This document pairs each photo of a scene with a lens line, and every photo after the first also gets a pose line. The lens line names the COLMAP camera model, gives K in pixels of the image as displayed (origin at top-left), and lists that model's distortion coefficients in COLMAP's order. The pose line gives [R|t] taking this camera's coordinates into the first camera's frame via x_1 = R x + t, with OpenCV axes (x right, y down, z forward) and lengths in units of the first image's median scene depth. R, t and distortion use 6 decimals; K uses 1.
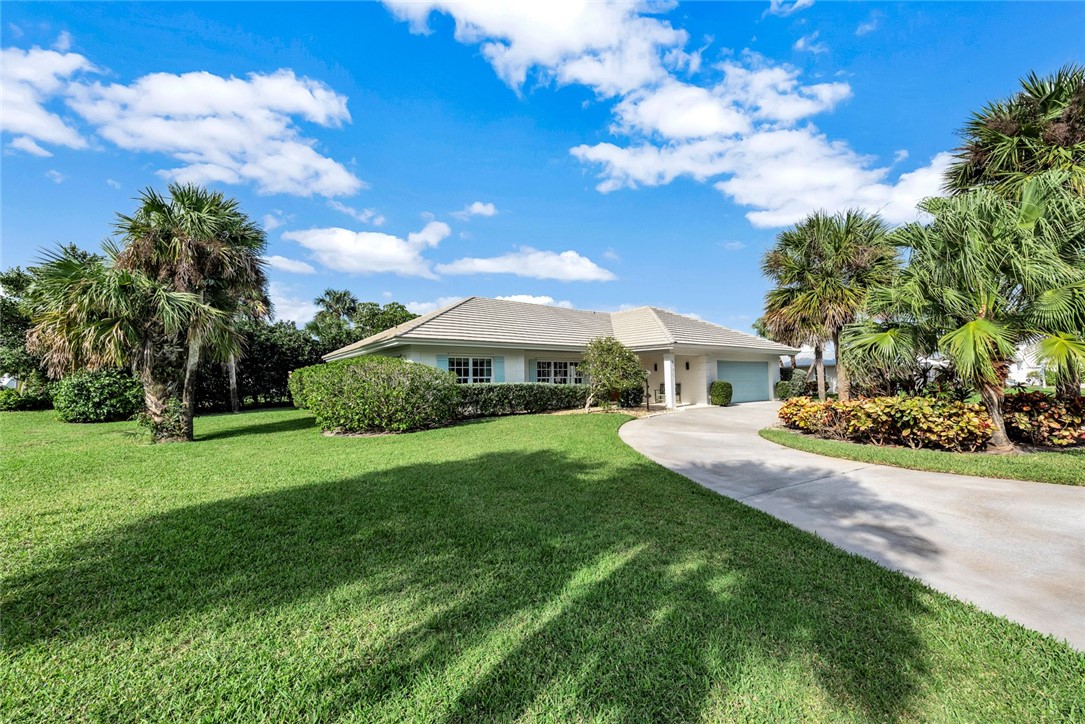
lens RADIAL K [[430.8, 0, 547.9], [0, 430.8, 373.6], [0, 0, 1]] dist [0.013357, -0.004197]
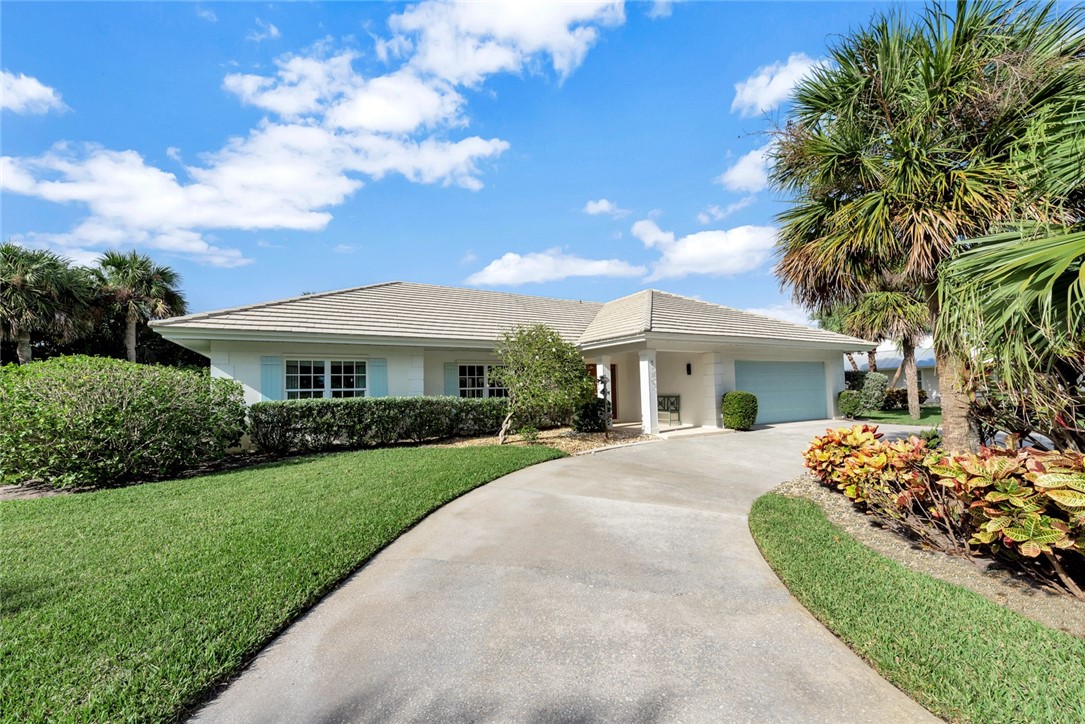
lens RADIAL K [[434.1, 0, 548.7], [0, 434.1, 382.9], [0, 0, 1]] dist [0.005836, -0.000218]
pose [[0.990011, -0.010624, -0.140592, 0.229510], [0.010447, 0.999943, -0.001997, 0.002938], [0.140605, 0.000508, 0.990066, 0.342197]]
